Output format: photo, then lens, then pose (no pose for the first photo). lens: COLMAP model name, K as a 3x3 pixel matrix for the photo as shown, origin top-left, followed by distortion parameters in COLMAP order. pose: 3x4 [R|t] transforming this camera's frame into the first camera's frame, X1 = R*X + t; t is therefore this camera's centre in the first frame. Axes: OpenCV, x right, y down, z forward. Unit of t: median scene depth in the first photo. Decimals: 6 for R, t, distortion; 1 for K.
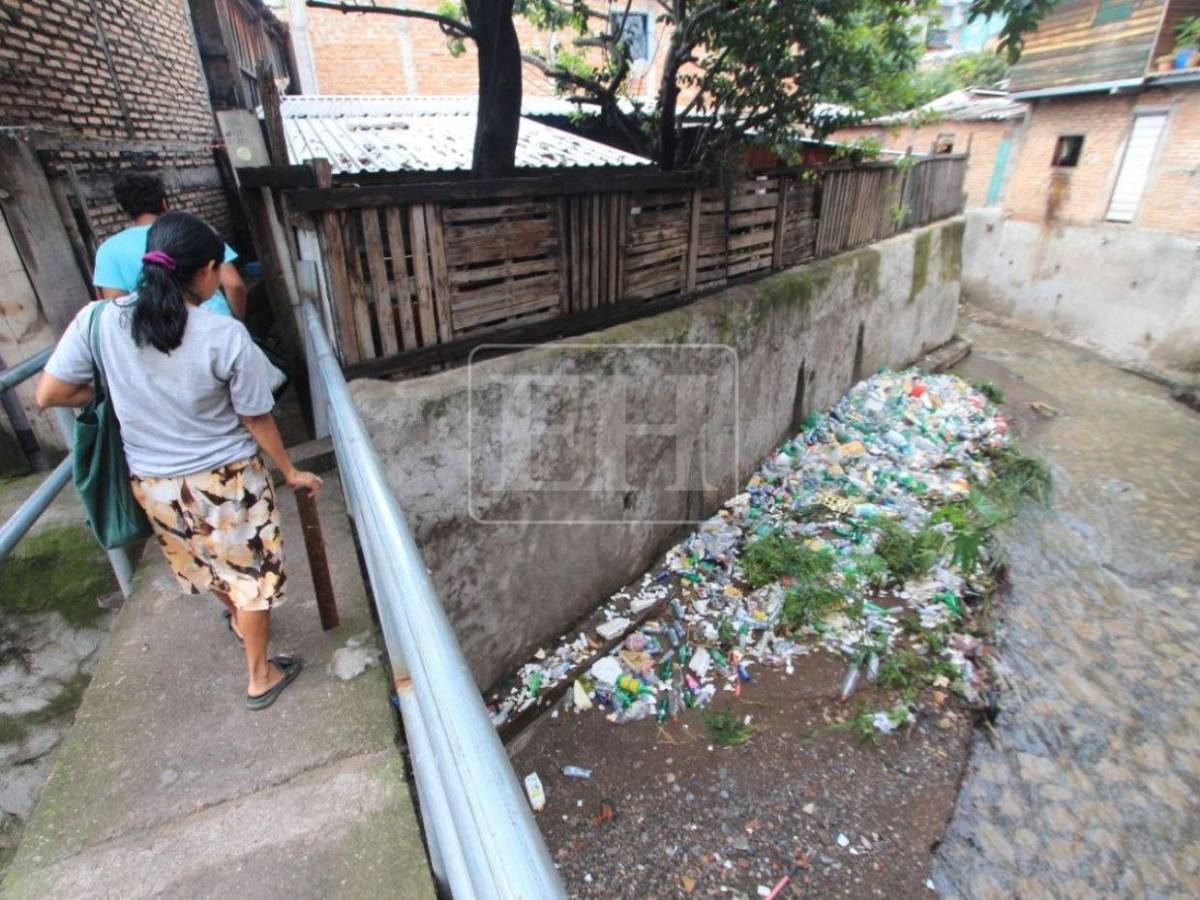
lens RADIAL K [[622.0, 0, 600.0], [0, 622.0, 450.0], [0, 0, 1]] dist [-0.011260, 0.000997]
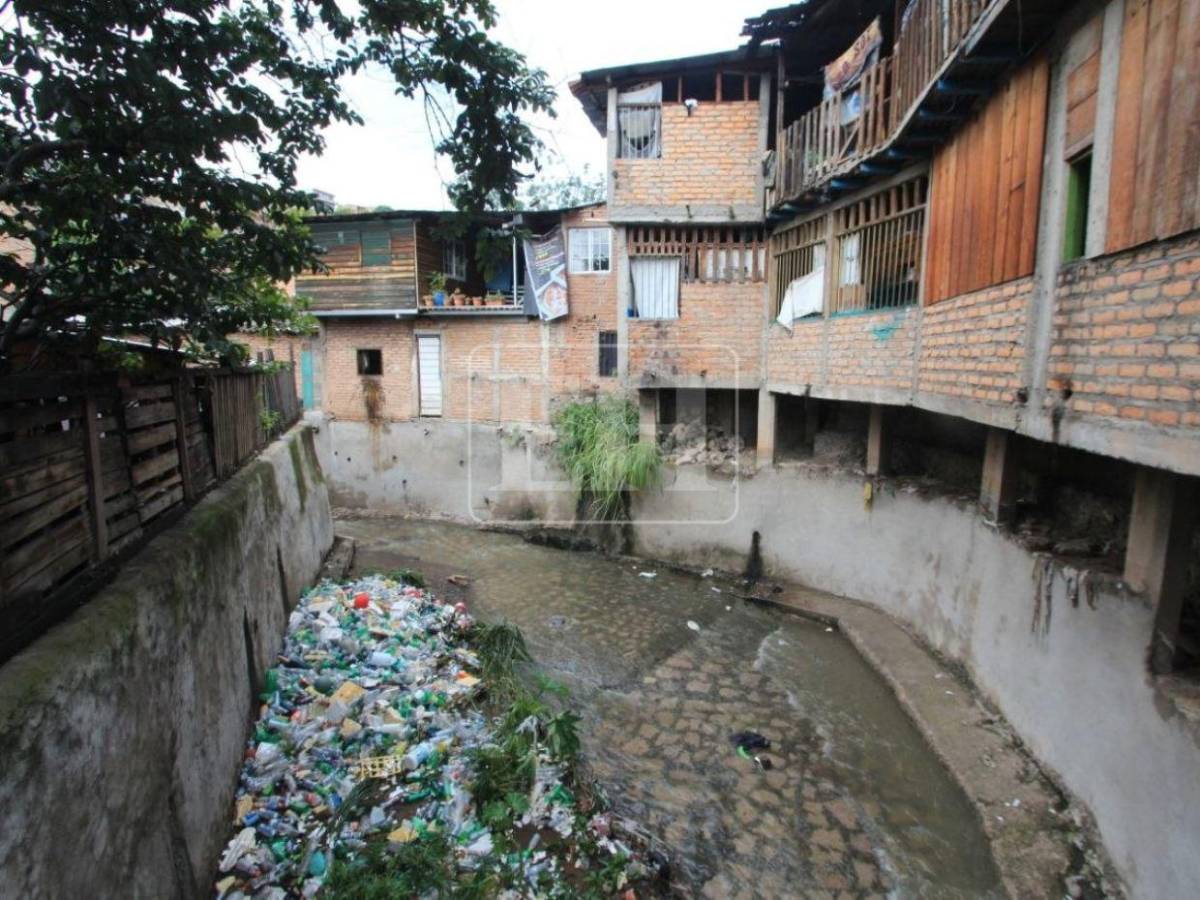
lens RADIAL K [[618.8, 0, 689.1], [0, 618.8, 451.6], [0, 0, 1]] dist [-0.015658, -0.001727]
pose [[0.397963, -0.103264, 0.911571, -0.133082], [0.375869, 0.924771, -0.059334, -0.093439], [-0.836868, 0.366244, 0.406839, 0.229073]]
